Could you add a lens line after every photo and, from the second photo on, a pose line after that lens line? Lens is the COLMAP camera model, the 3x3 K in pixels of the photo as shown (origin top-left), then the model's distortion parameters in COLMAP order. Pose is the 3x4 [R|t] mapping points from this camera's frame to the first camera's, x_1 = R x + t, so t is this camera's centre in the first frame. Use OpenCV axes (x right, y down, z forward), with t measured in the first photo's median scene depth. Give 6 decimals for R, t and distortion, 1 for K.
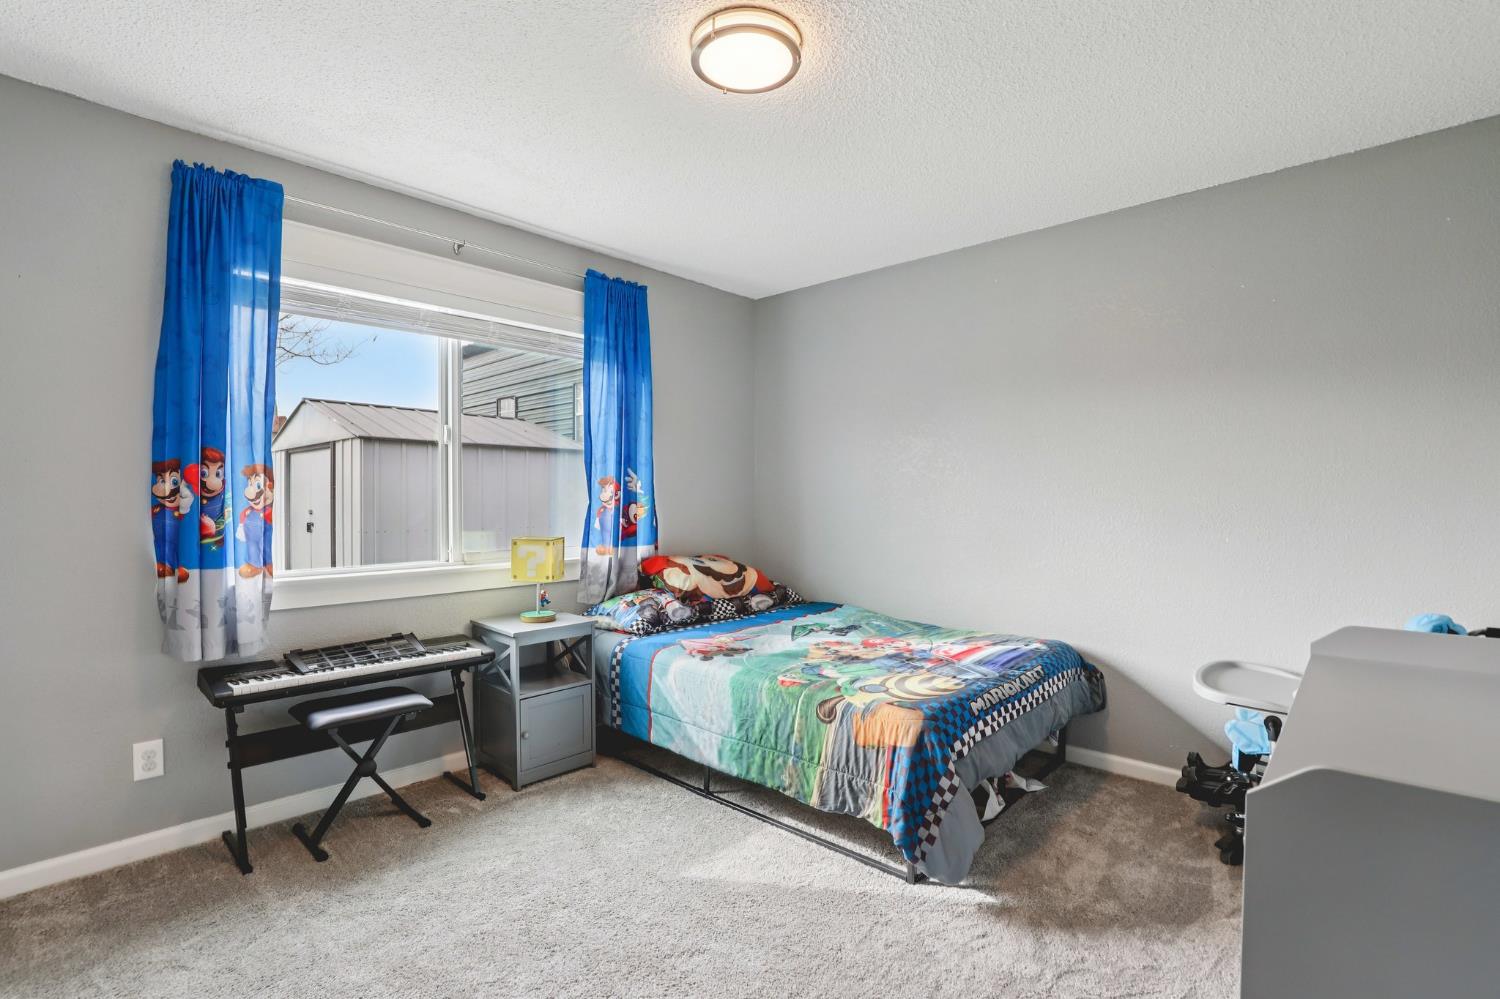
lens RADIAL K [[713.5, 0, 750.0], [0, 713.5, 499.5], [0, 0, 1]] dist [-0.000324, 0.000152]
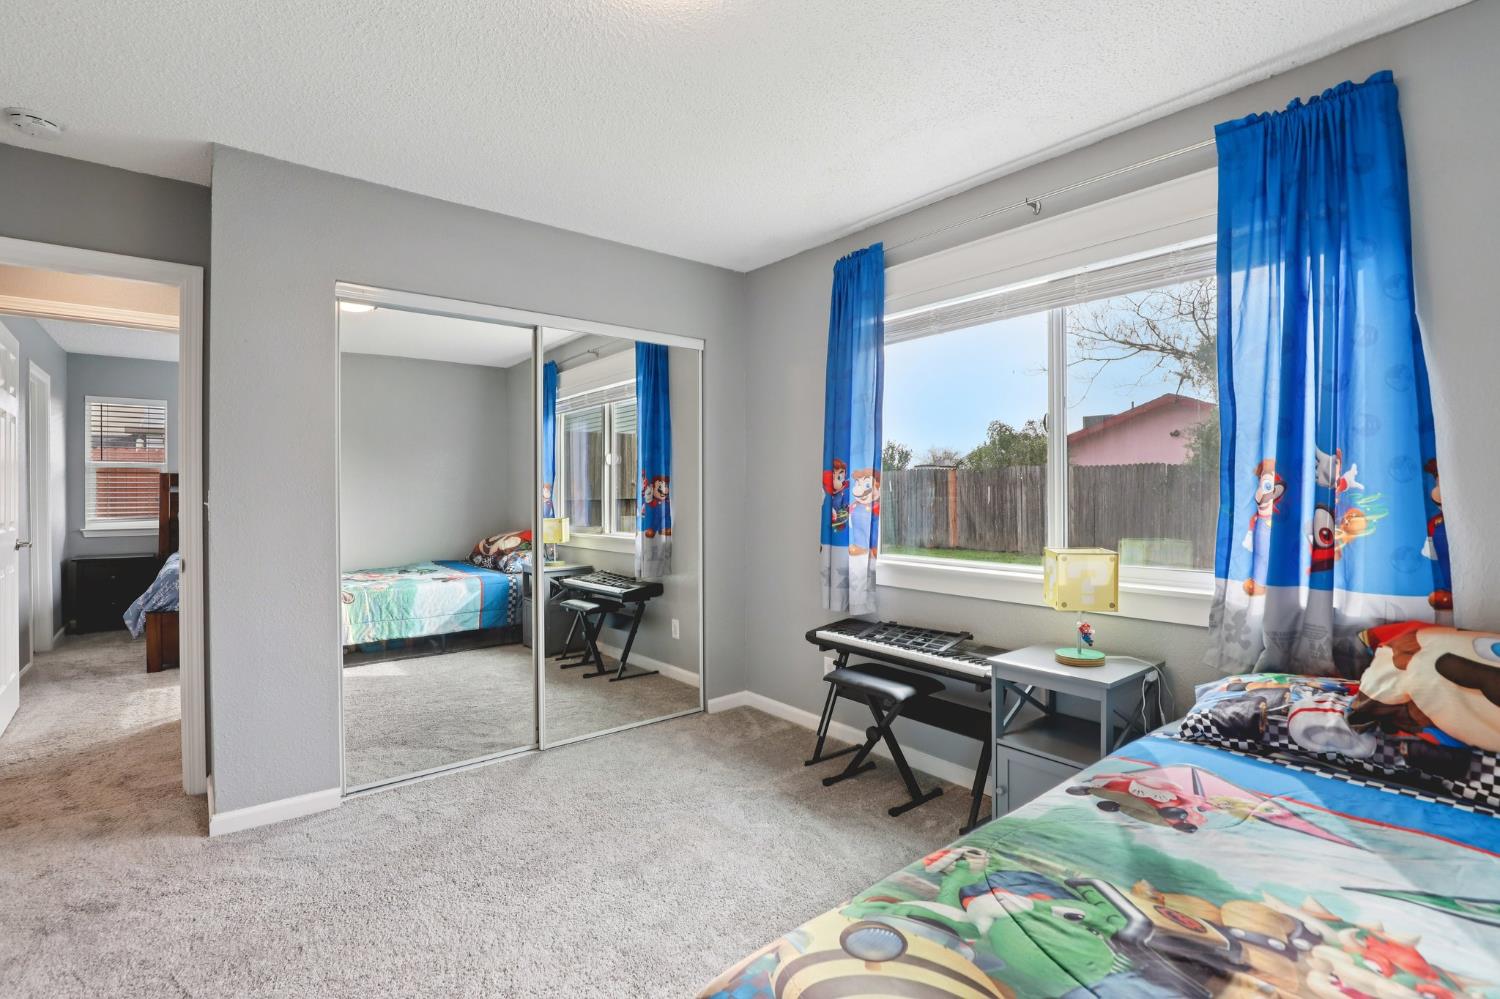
lens RADIAL K [[704.9, 0, 748.7], [0, 704.9, 489.3], [0, 0, 1]] dist [-0.000212, -0.000157]
pose [[-0.130499, -0.001606, -0.991447, 0.581386], [-0.003200, 0.999994, -0.001198, -0.009922], [0.991443, 0.003017, -0.130504, 0.921690]]
